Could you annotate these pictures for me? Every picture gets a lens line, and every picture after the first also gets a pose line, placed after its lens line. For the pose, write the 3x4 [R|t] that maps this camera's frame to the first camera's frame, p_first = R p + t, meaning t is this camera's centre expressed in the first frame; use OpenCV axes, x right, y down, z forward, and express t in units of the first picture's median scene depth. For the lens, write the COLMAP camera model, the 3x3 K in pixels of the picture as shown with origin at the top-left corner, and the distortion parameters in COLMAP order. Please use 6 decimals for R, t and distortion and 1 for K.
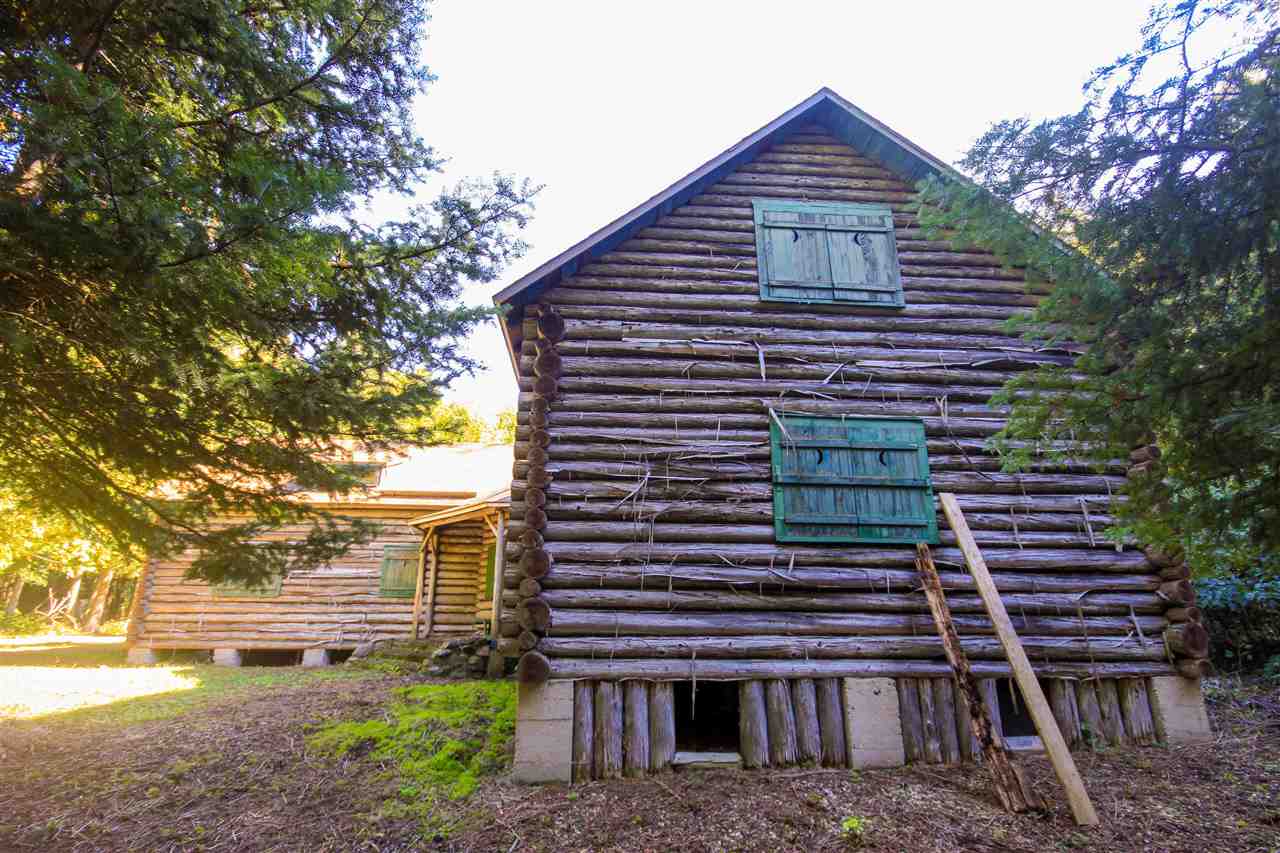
lens RADIAL K [[598.4, 0, 639.4], [0, 598.4, 423.2], [0, 0, 1]] dist [-0.002639, -0.000017]
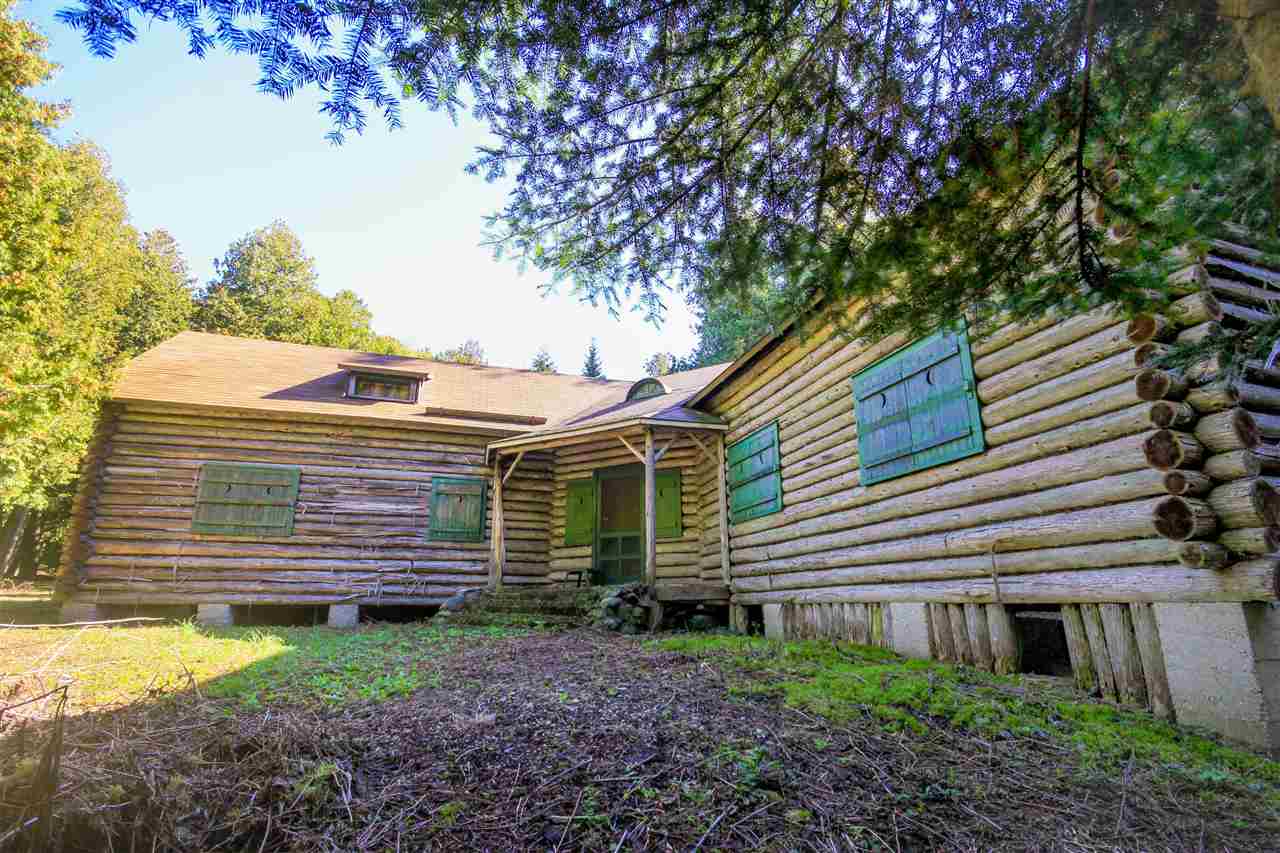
lens RADIAL K [[598.4, 0, 639.9], [0, 598.4, 433.4], [0, 0, 1]] dist [-0.002639, -0.000017]
pose [[0.975760, 0.060529, 0.210308, -0.343124], [-0.072436, 0.996150, 0.049376, 0.093349], [-0.206510, -0.063413, 0.976387, 0.187458]]
